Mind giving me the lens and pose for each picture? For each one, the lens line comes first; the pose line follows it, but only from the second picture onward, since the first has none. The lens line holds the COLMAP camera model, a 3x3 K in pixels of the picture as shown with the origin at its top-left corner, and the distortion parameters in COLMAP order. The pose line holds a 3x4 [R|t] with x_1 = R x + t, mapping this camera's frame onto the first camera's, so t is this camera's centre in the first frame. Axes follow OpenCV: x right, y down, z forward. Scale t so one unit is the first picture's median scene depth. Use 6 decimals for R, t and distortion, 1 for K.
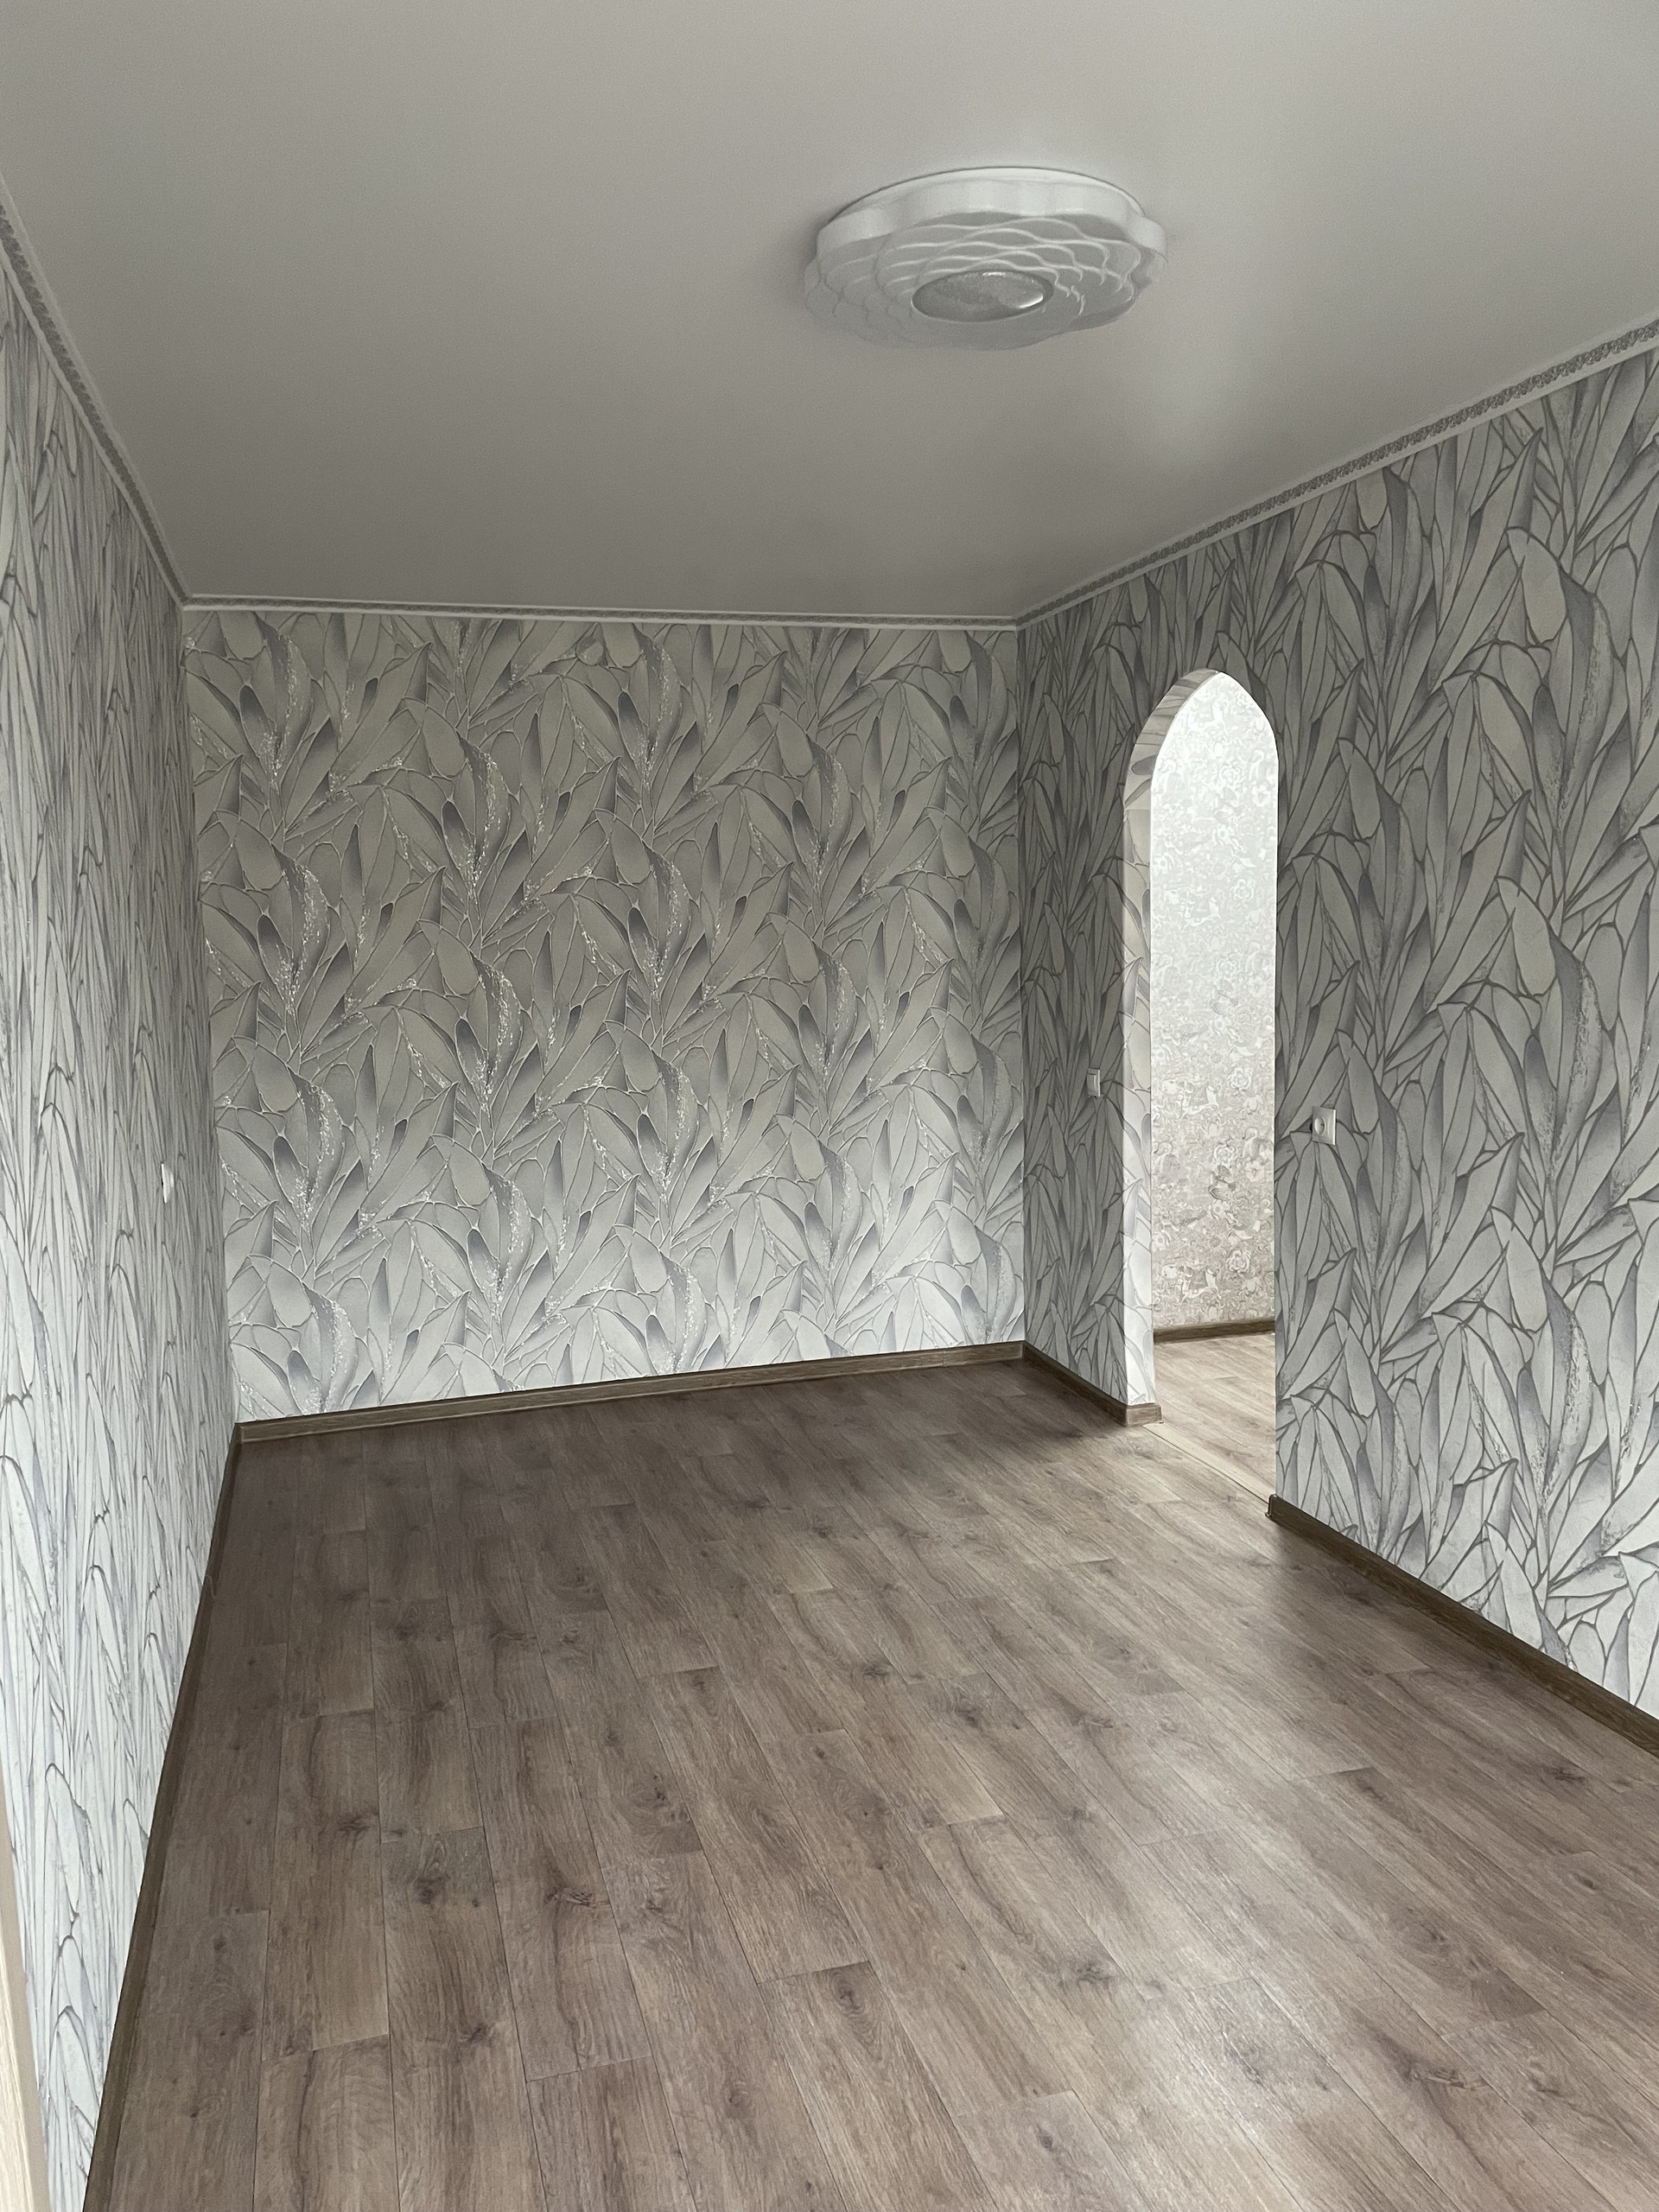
lens RADIAL K [[1663.4, 0, 826.6], [0, 1663.4, 1141.3], [0, 0, 1]] dist [0.091421, -0.104799]
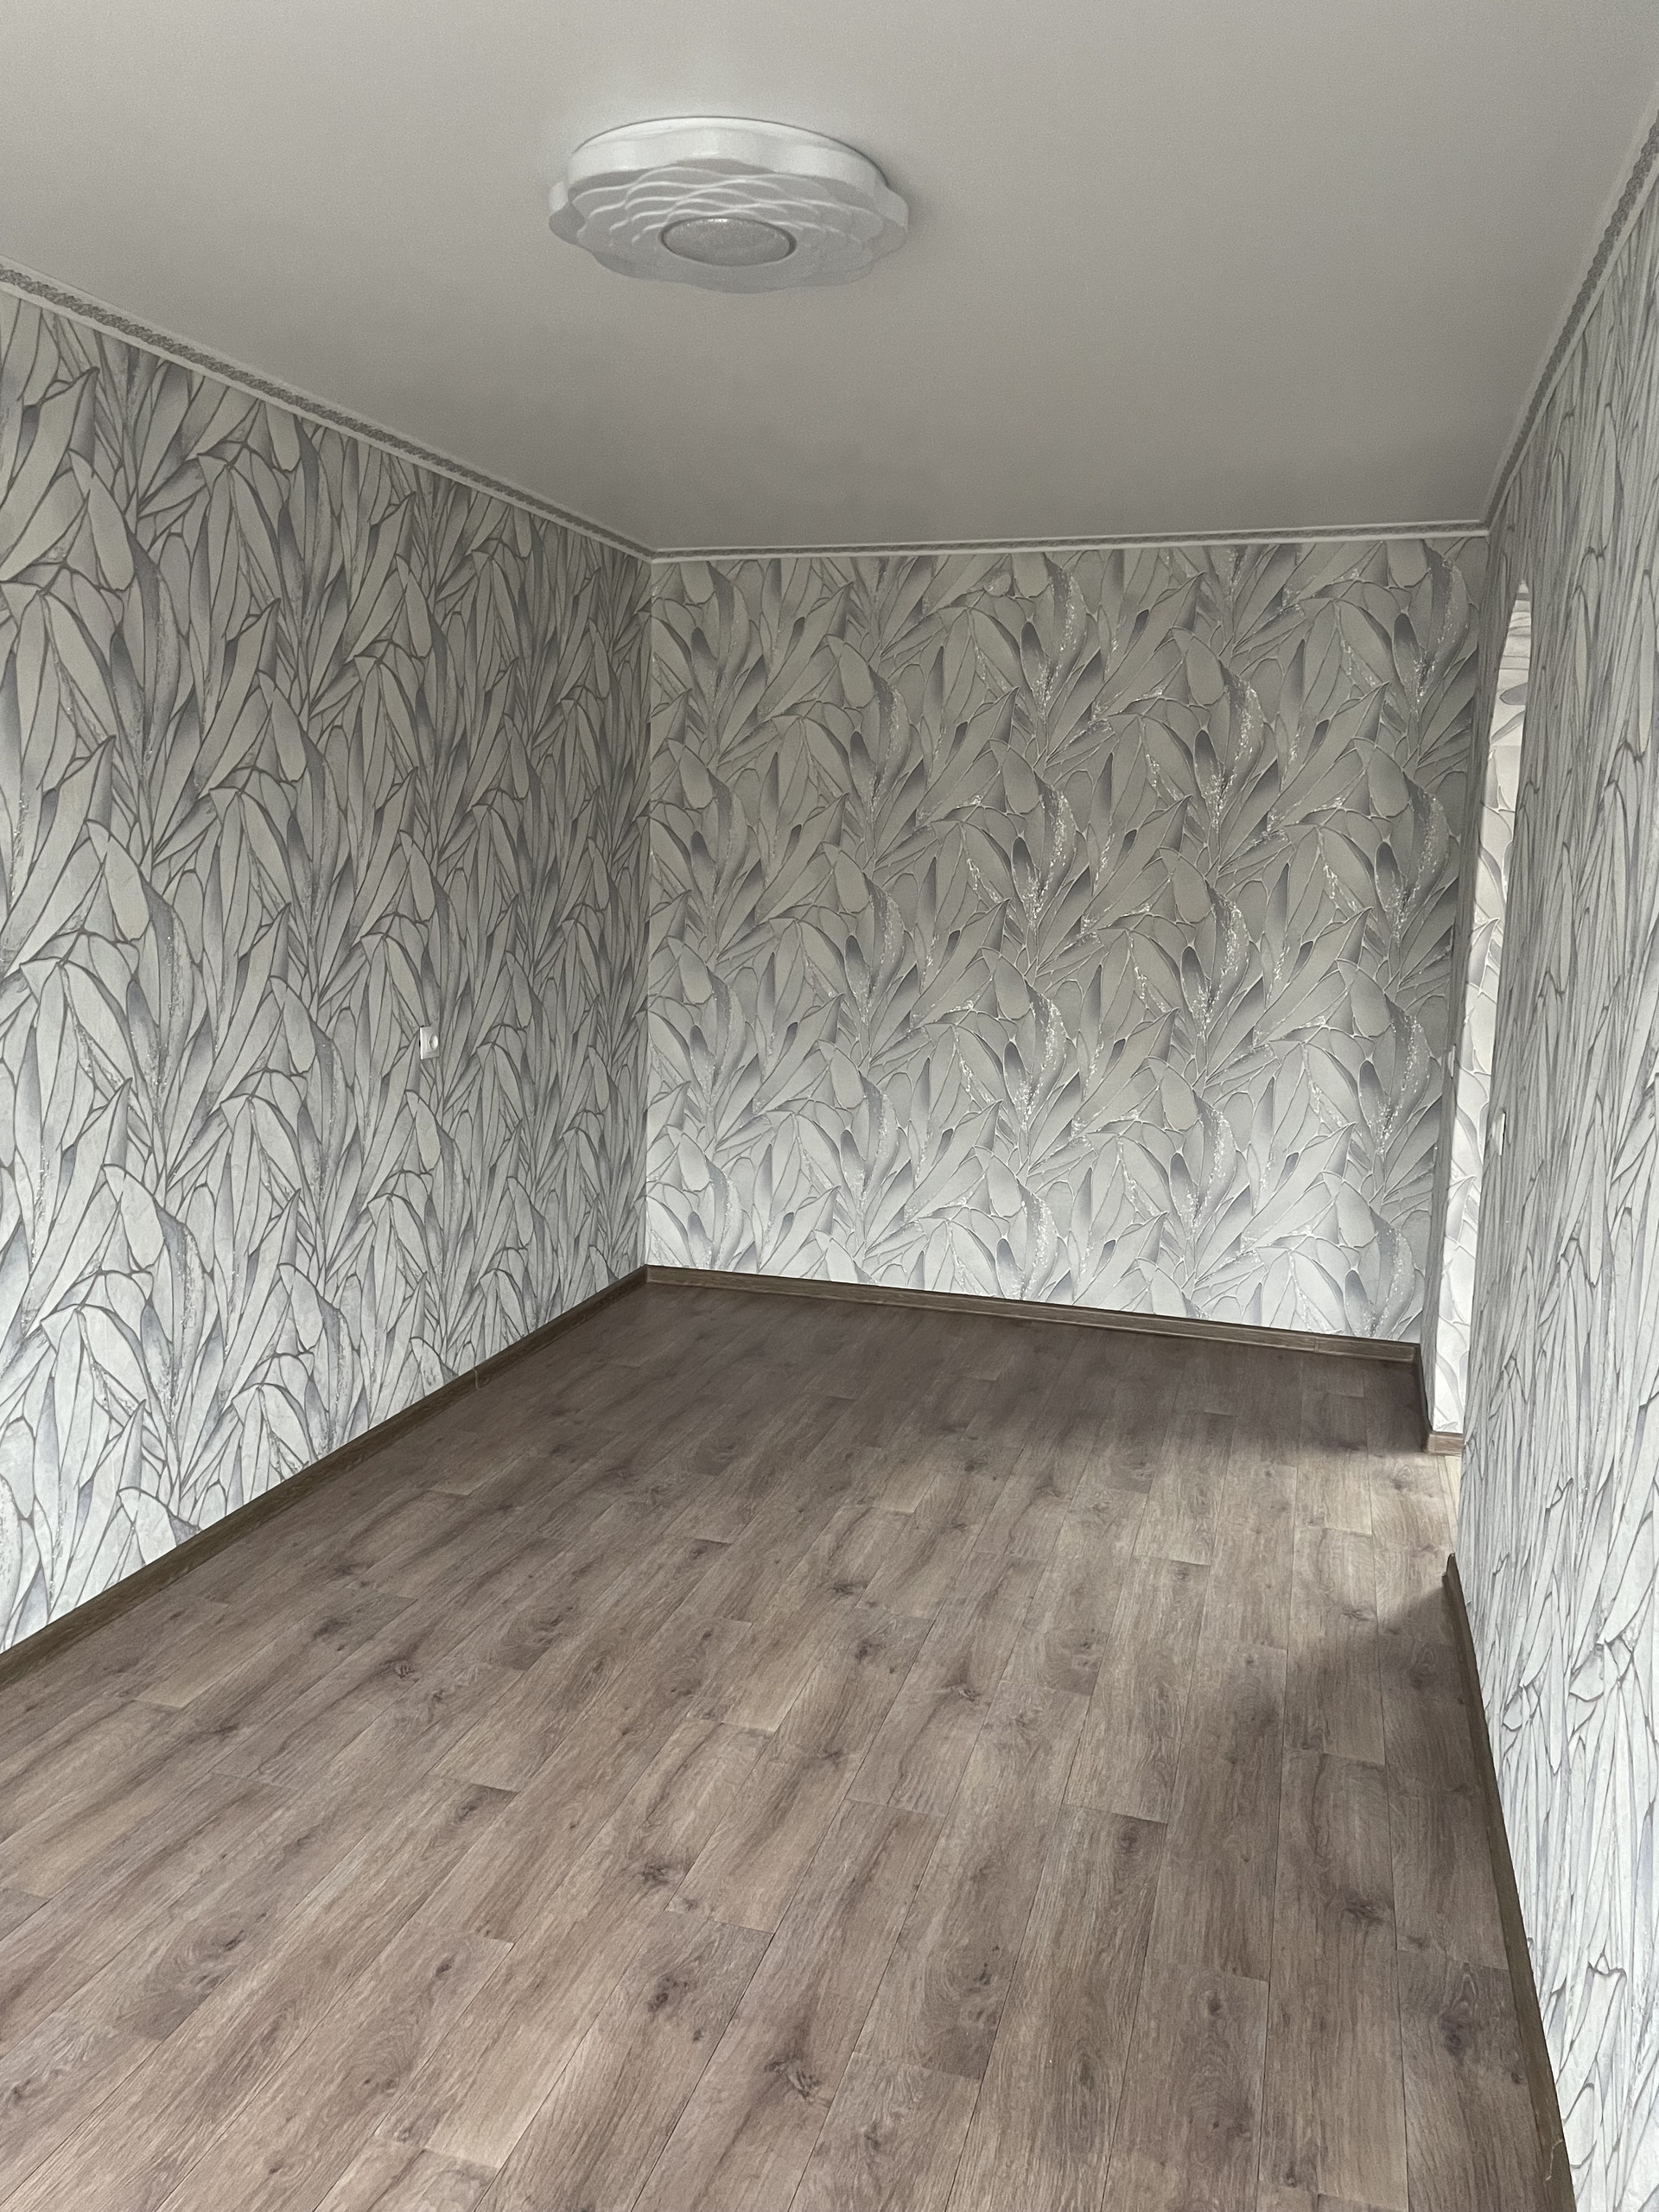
lens RADIAL K [[1672.5, 0, 827.9], [0, 1672.5, 1113.5], [0, 0, 1]] dist [0.094212, -0.117676]
pose [[0.839686, 0.131312, -0.526959, 0.348007], [-0.117019, 0.991282, 0.060551, -0.022183], [0.530316, 0.010821, 0.847731, 0.078673]]
